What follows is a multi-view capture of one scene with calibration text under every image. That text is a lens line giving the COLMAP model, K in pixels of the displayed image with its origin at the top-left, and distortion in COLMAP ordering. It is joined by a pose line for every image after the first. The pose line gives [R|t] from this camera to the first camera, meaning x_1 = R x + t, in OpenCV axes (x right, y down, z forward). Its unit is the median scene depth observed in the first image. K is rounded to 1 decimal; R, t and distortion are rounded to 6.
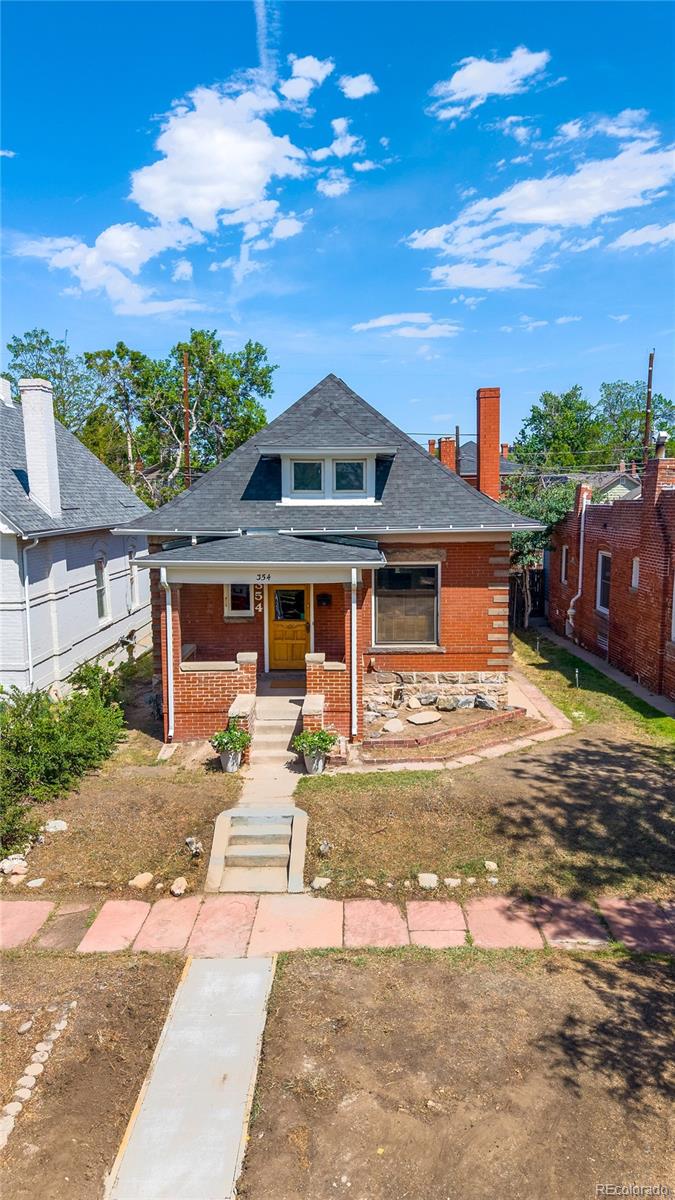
lens RADIAL K [[831.3, 0, 346.4], [0, 831.3, 598.6], [0, 0, 1]] dist [0.003128, -0.003267]
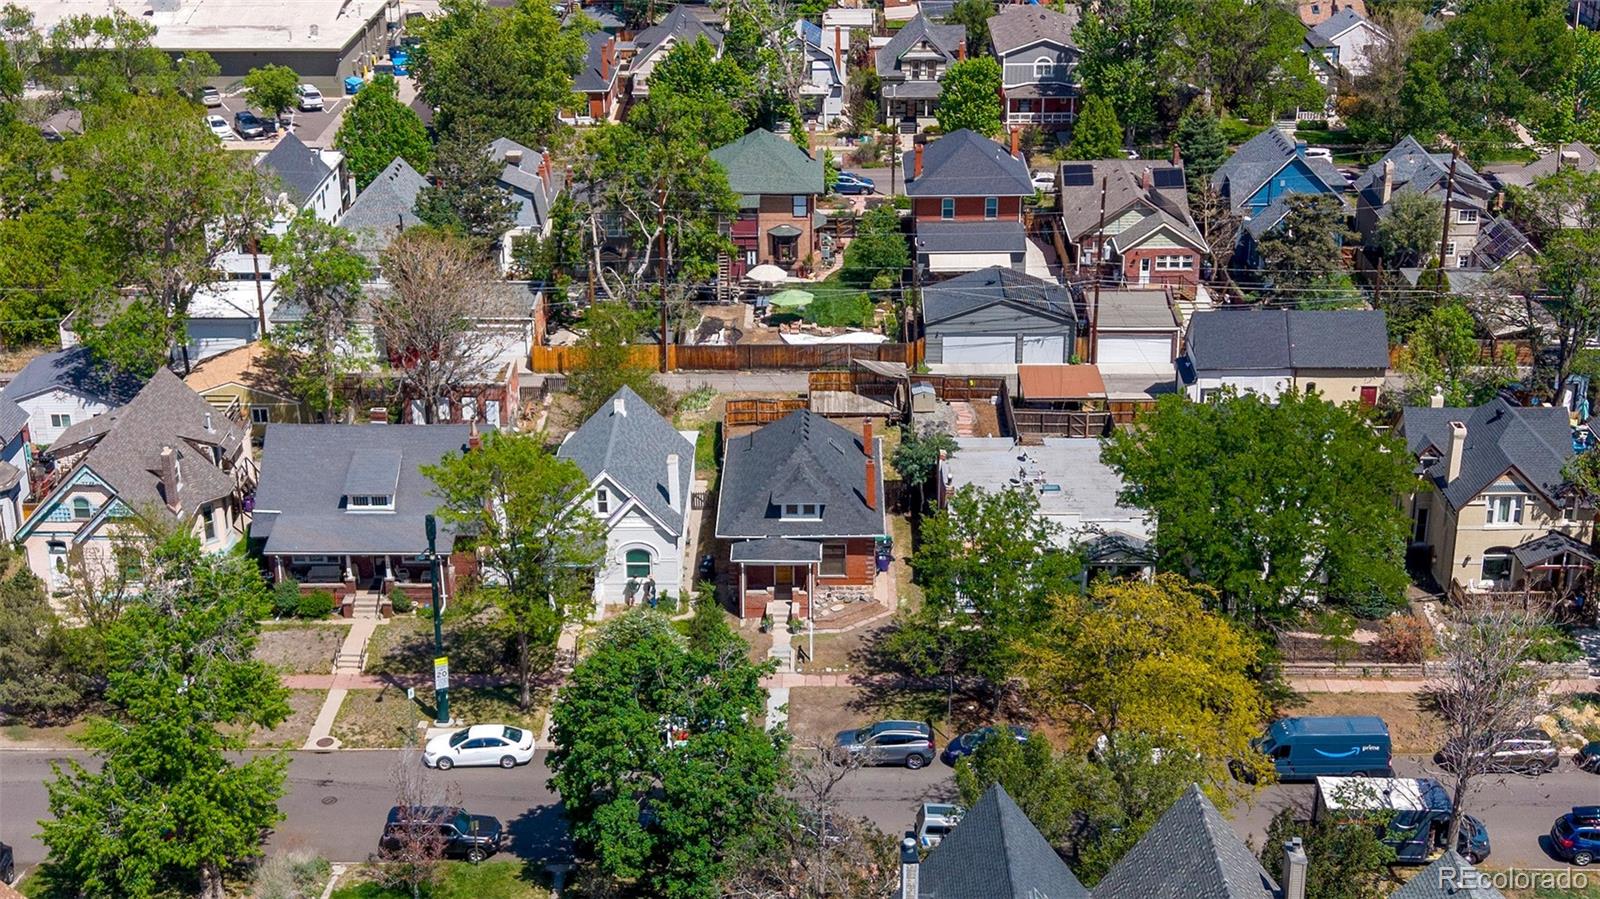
lens RADIAL K [[1108.4, 0, 790.4], [0, 1108.4, 451.9], [0, 0, 1]] dist [0.003128, -0.003267]
pose [[0.999761, 0.003926, -0.021516, 0.020681], [-0.000641, 0.988600, 0.150563, -0.937504], [0.021862, -0.150514, 0.988366, -2.567044]]
